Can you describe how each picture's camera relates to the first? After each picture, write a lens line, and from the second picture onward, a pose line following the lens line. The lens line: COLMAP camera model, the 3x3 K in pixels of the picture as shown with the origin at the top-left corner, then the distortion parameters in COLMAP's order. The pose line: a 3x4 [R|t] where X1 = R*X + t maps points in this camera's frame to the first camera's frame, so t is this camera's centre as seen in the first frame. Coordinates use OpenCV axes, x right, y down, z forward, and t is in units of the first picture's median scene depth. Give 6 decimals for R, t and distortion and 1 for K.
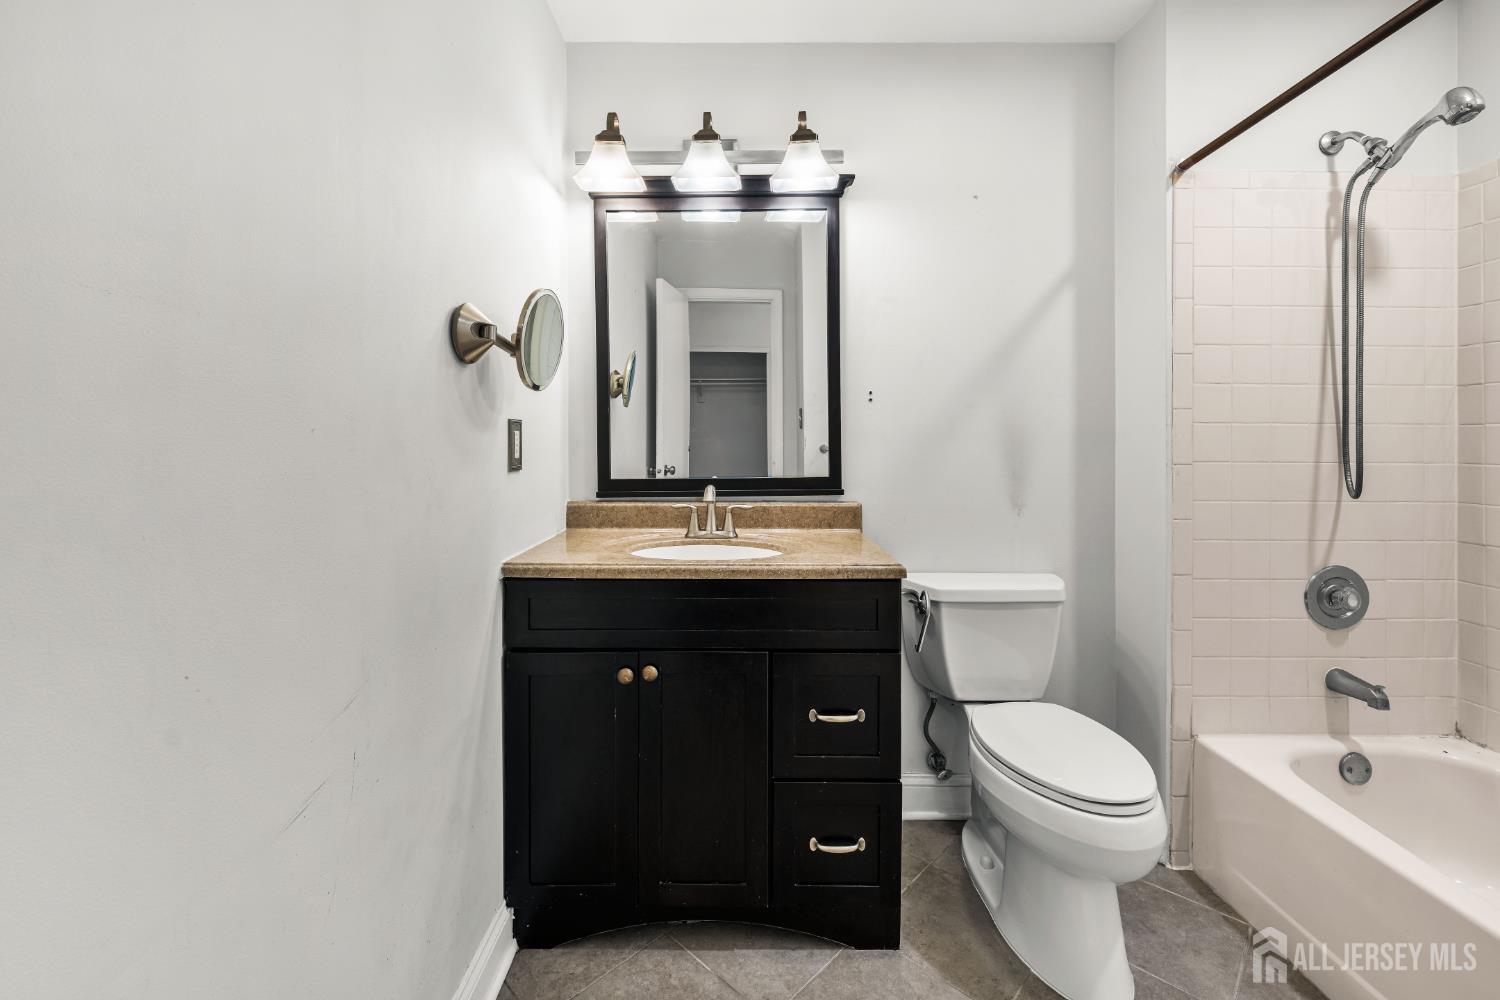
lens RADIAL K [[637.7, 0, 743.5], [0, 637.7, 436.7], [0, 0, 1]] dist [0.000968, 0.000005]
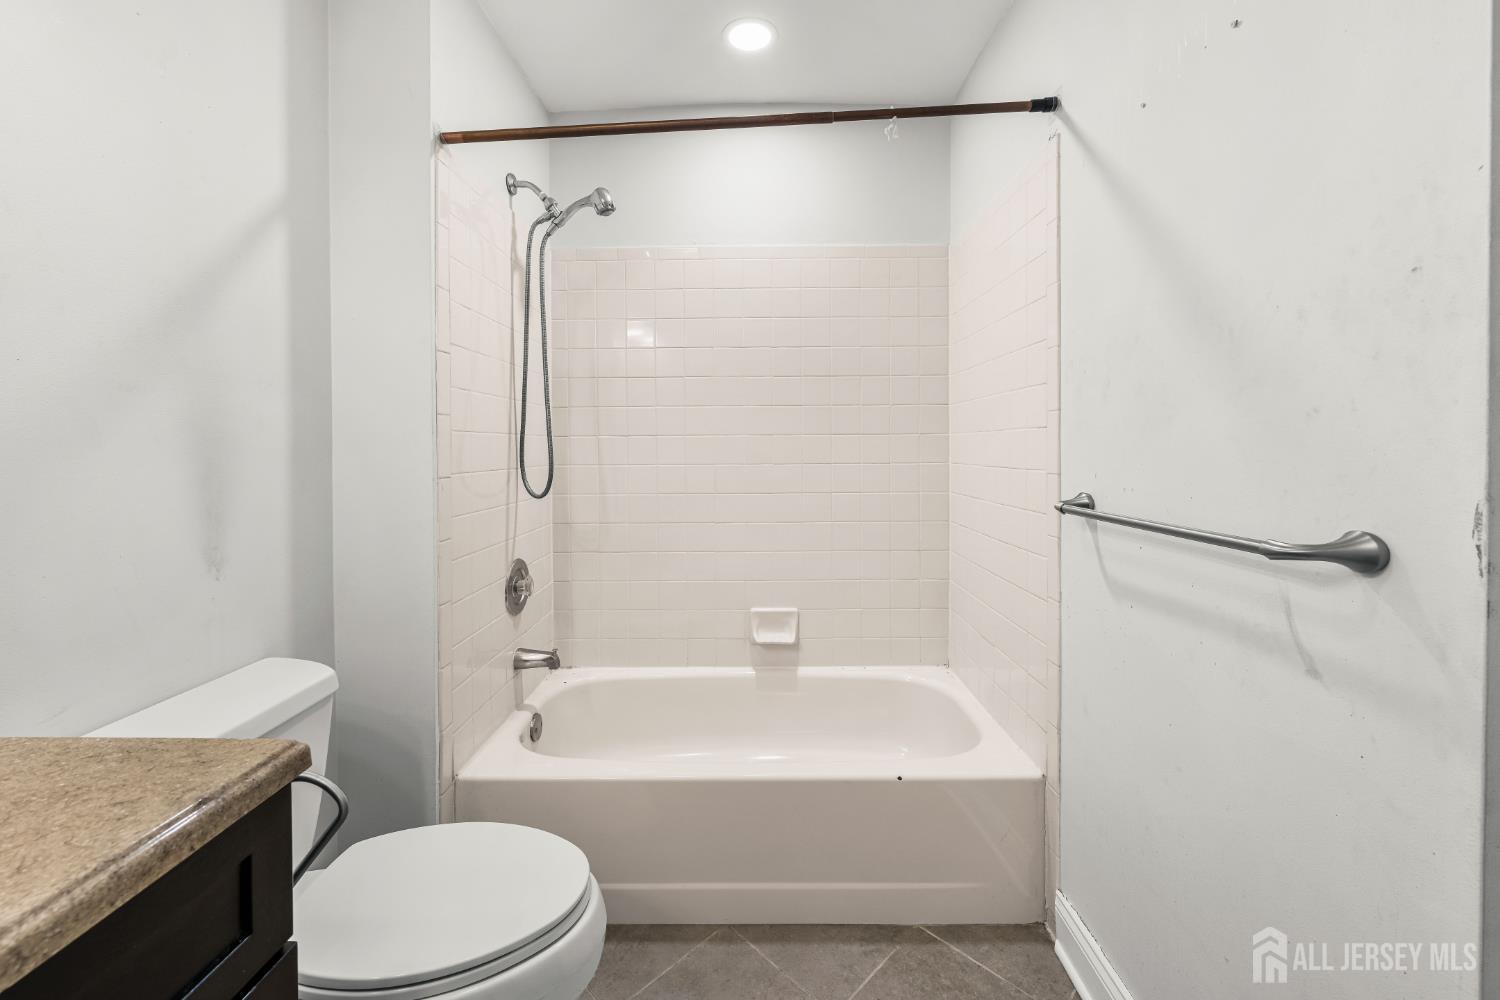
lens RADIAL K [[597.7, 0, 755.6], [0, 597.7, 450.8], [0, 0, 1]] dist [-0.000311, -0.000157]
pose [[0.021384, -0.010841, 0.999713, -0.125826], [0.002482, 0.999939, 0.010790, -0.001527], [-0.999768, 0.002251, 0.021409, 0.550085]]
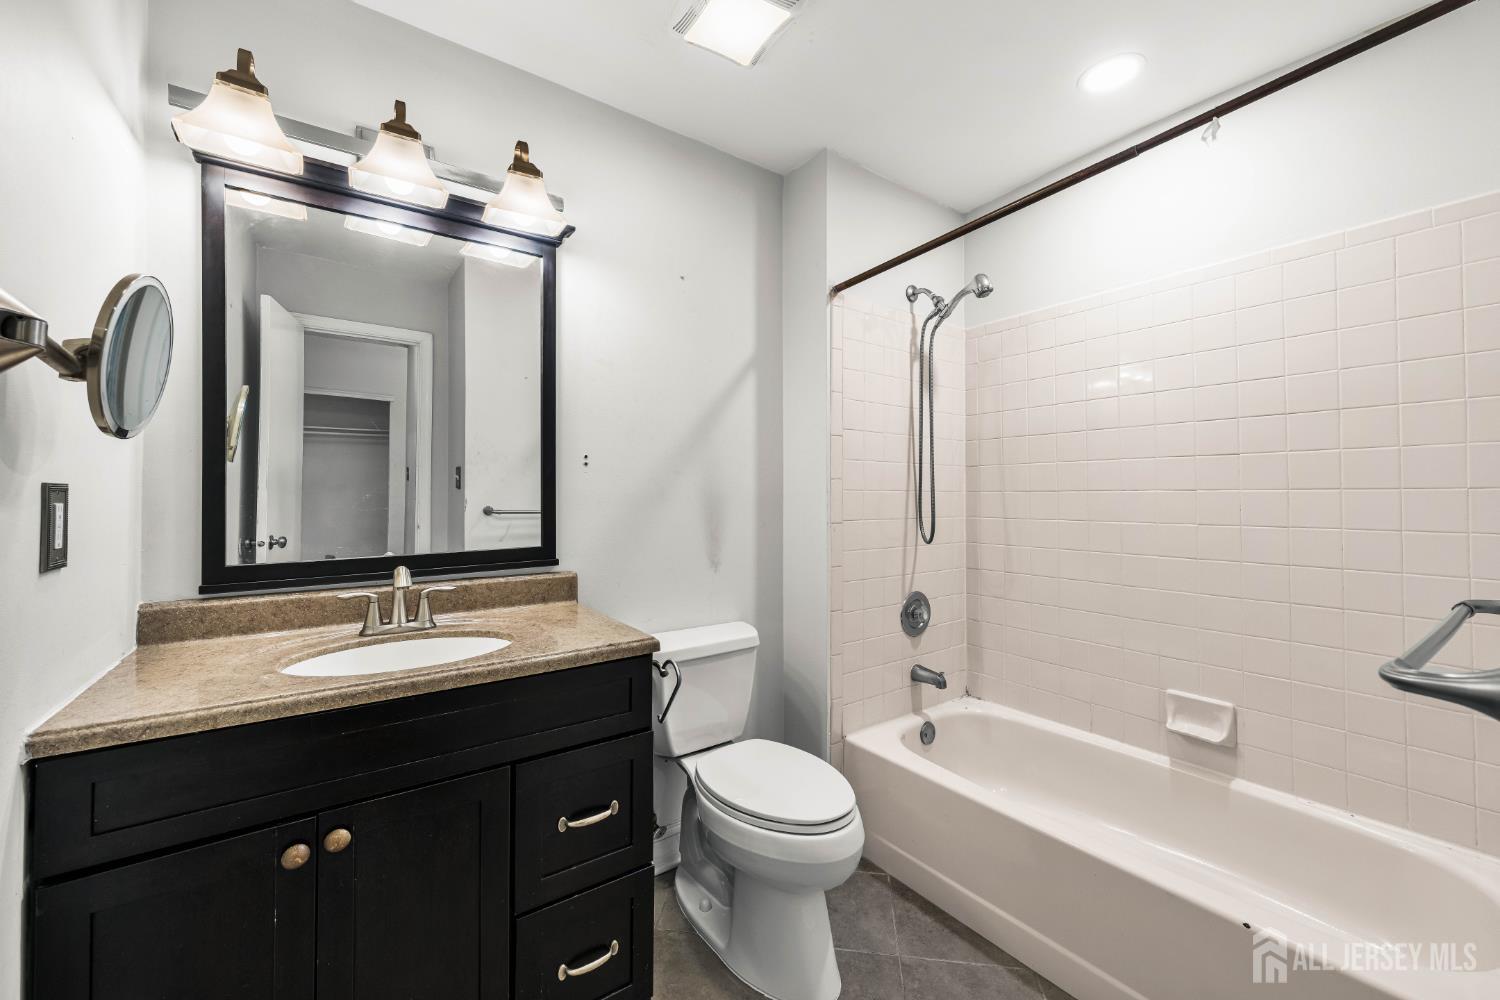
lens RADIAL K [[586.9, 0, 751.7], [0, 586.9, 483.4], [0, 0, 1]] dist [-0.000119, -0.000143]
pose [[0.813223, 0.010334, 0.581861, -0.125443], [-0.001235, 0.999871, -0.016032, -0.016112], [-0.581951, 0.012319, 0.813130, 0.150711]]
